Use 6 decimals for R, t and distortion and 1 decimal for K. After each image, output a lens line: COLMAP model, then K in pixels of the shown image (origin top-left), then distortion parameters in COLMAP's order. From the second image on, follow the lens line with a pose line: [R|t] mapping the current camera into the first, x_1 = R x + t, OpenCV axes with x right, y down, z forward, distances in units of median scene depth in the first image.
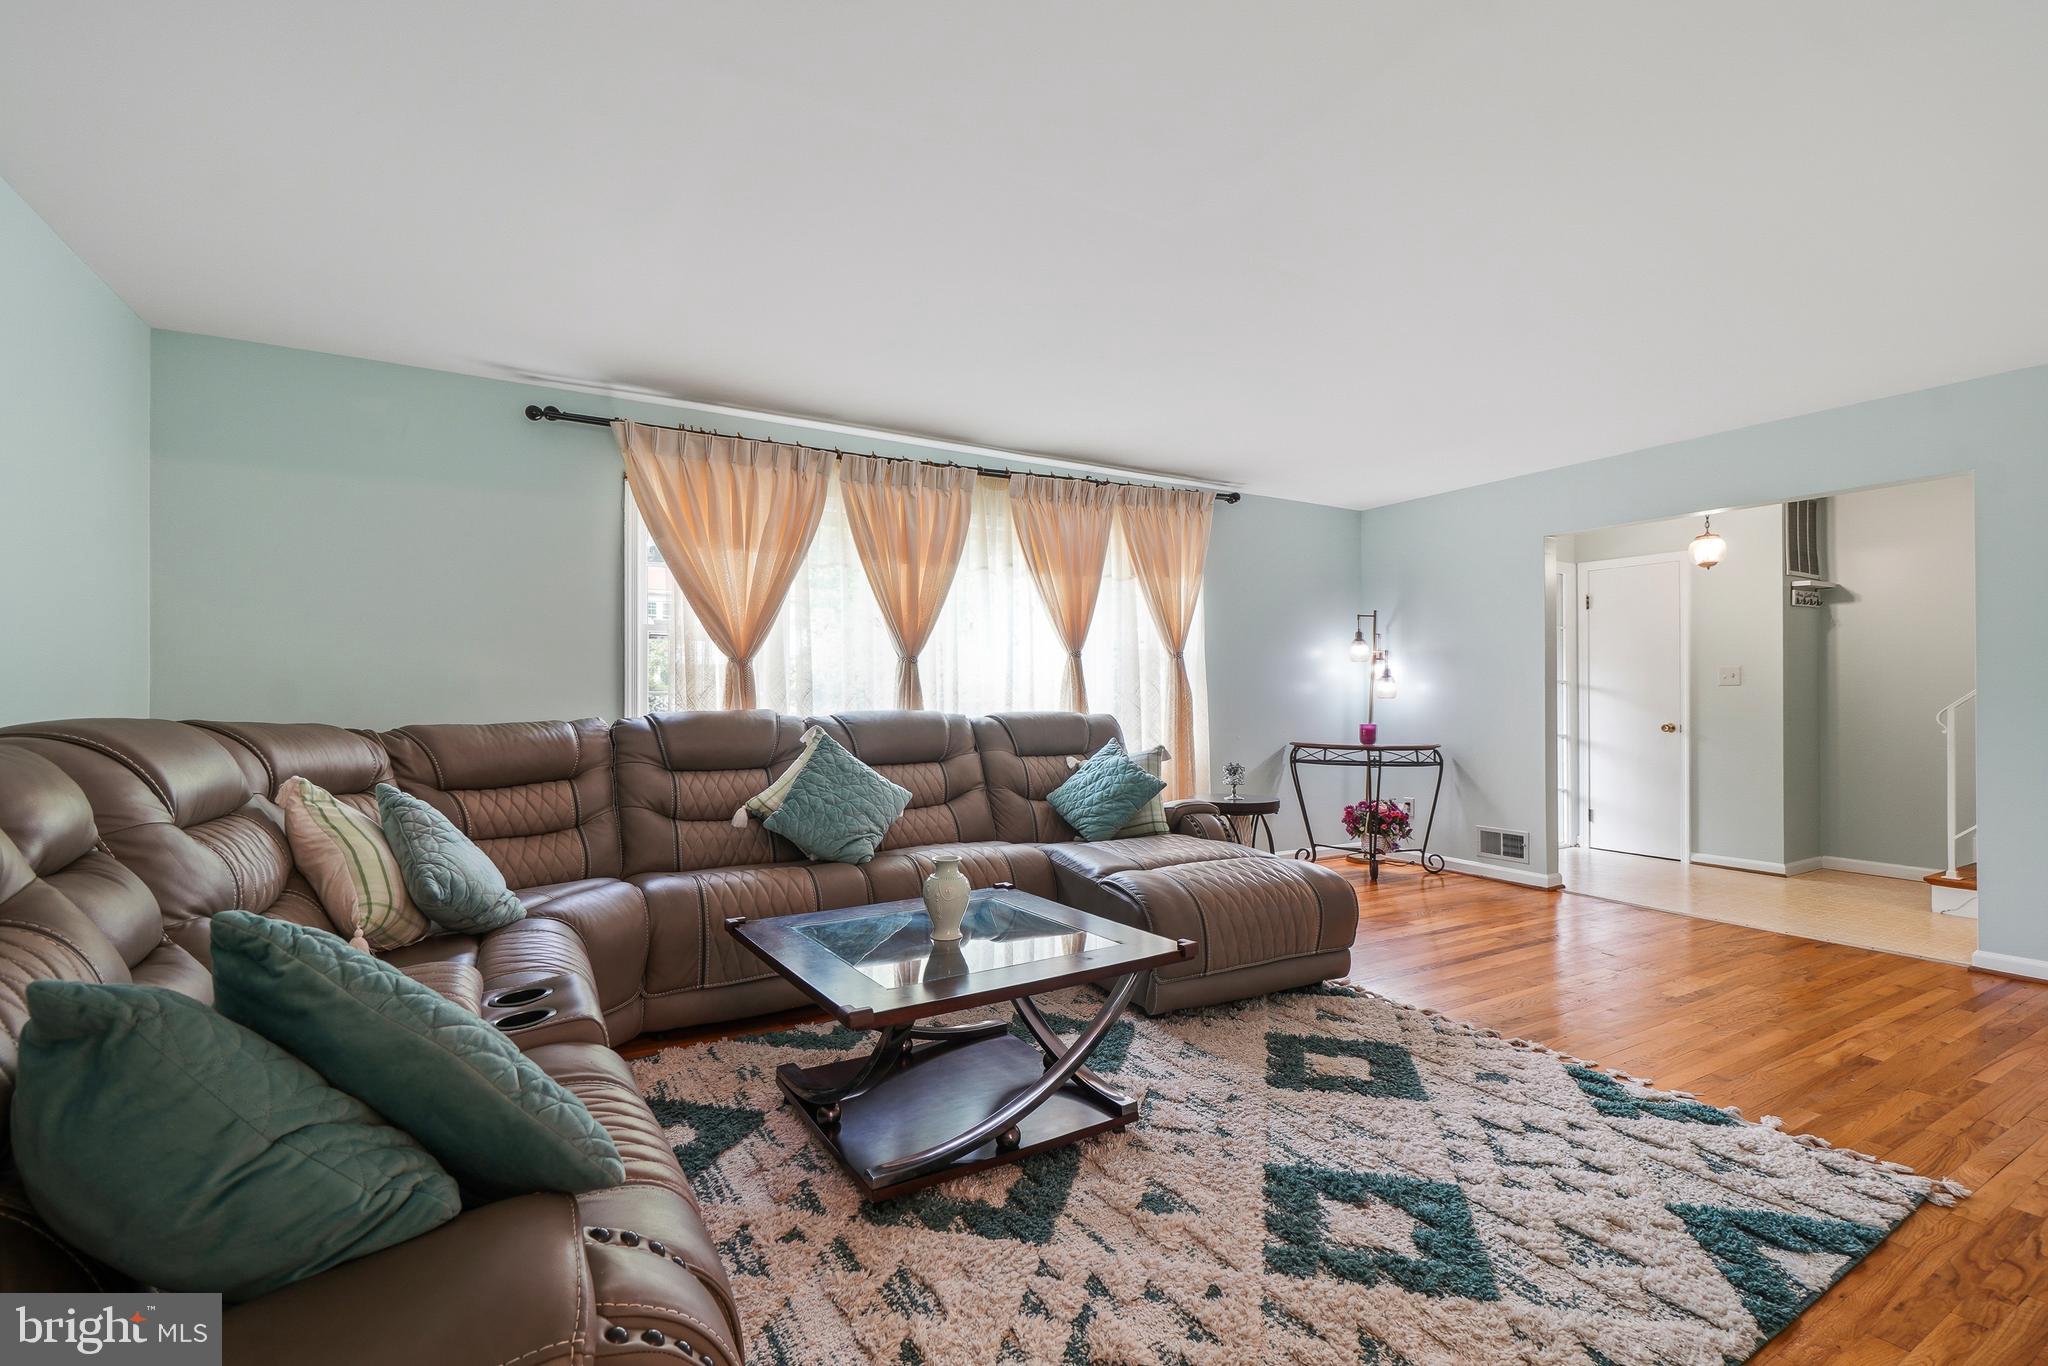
lens RADIAL K [[906.1, 0, 1030.5], [0, 906.1, 692.1], [0, 0, 1]] dist [-0.019529, 0.000846]
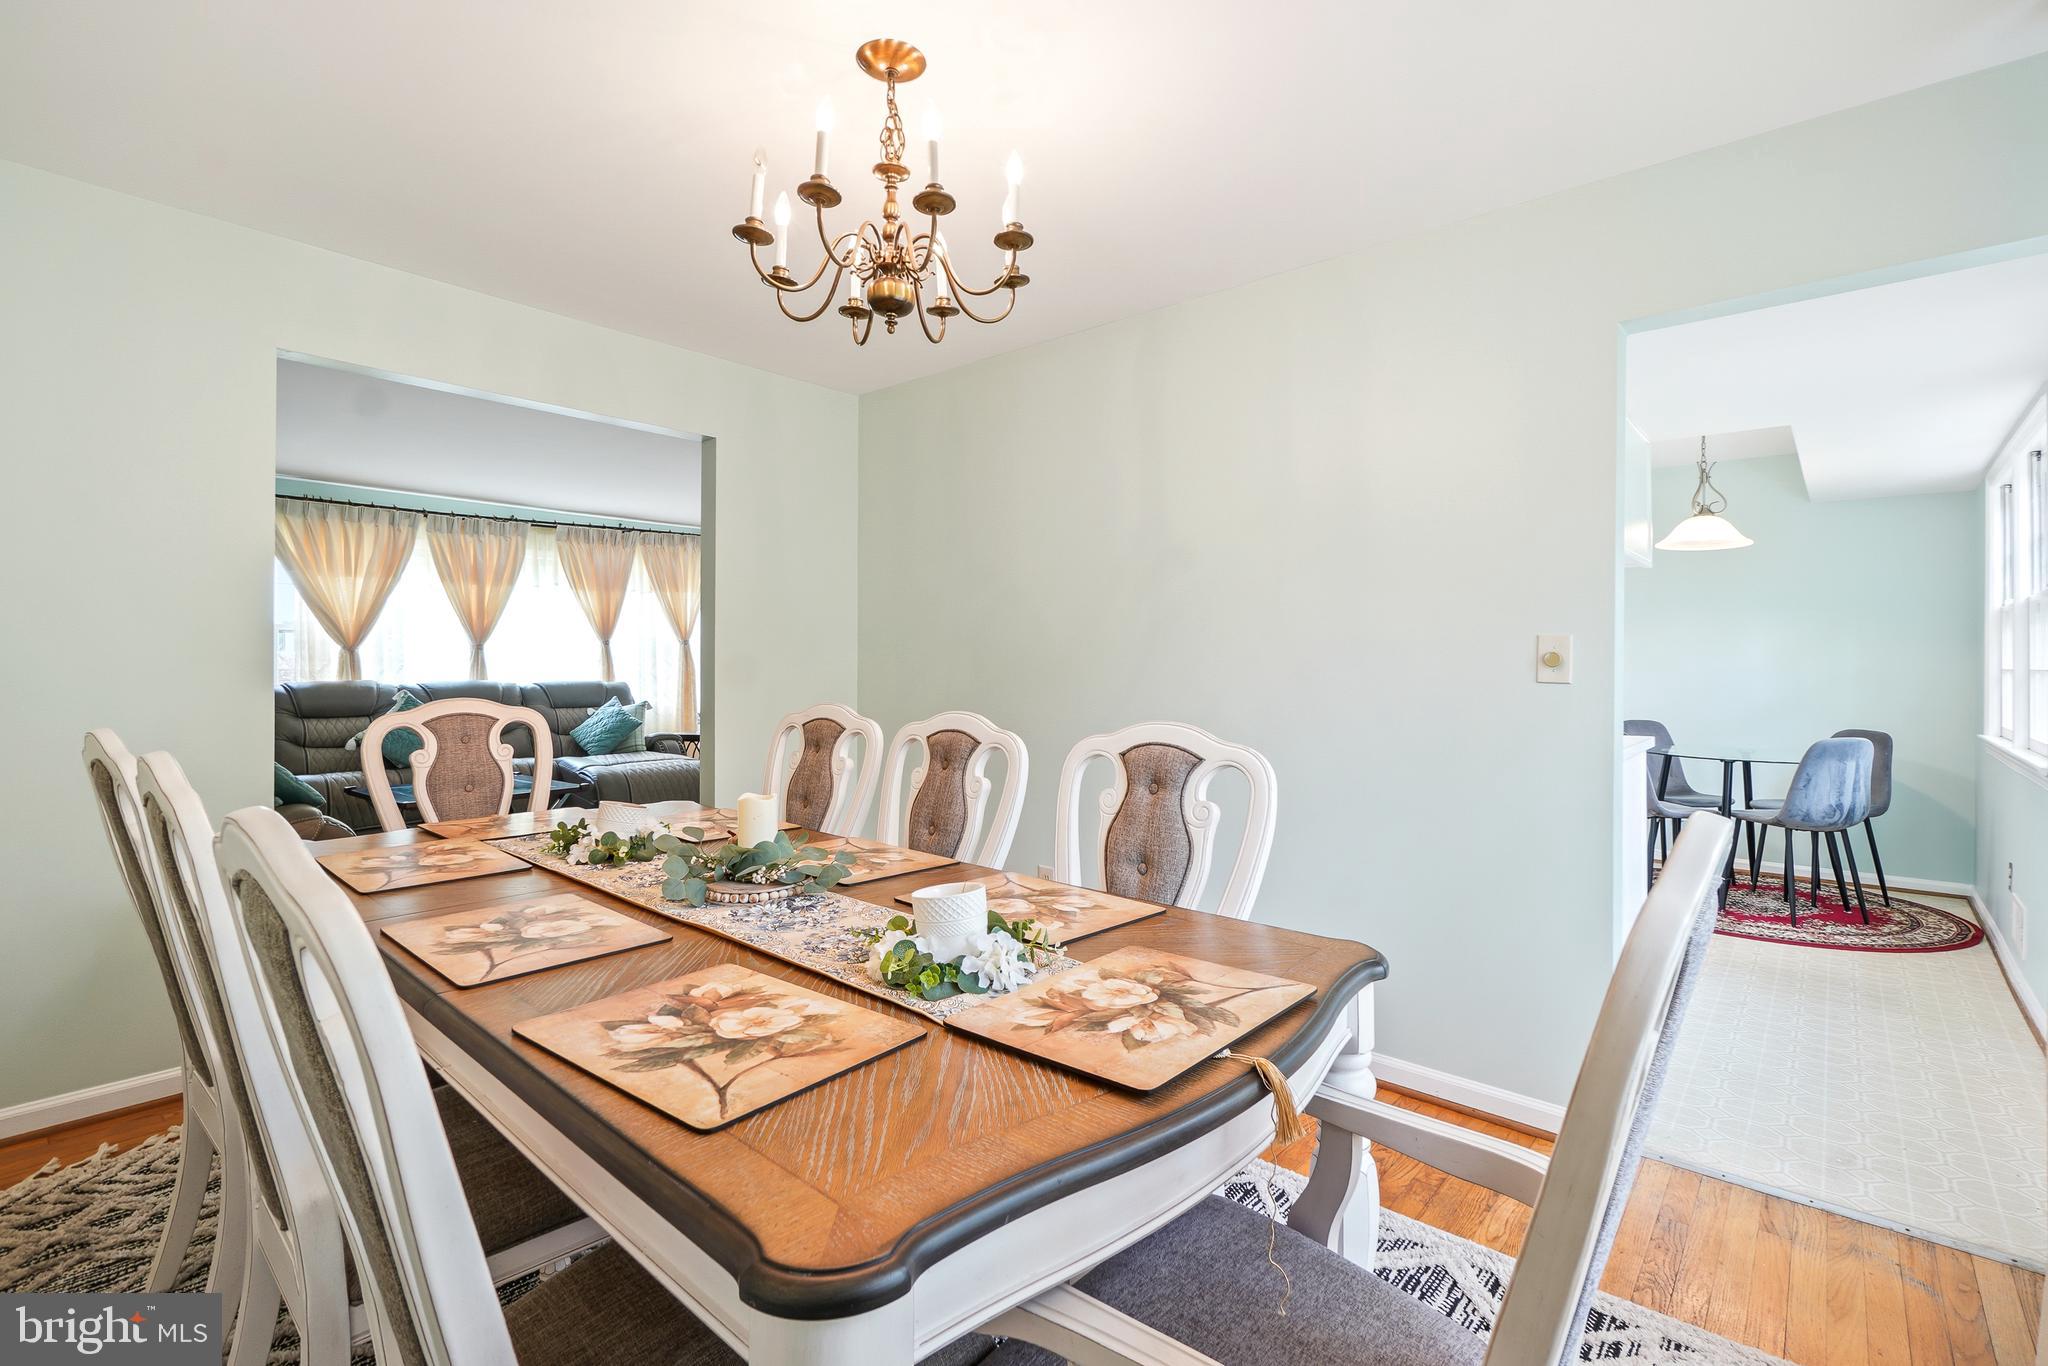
lens RADIAL K [[906.1, 0, 1023.5], [0, 906.1, 656.1], [0, 0, 1]] dist [-0.019529, 0.000846]
pose [[0.940818, 0.003014, 0.338899, 0.234314], [-0.002356, 0.999994, -0.002354, -0.020211], [-0.338904, 0.001417, 0.940820, -0.800431]]
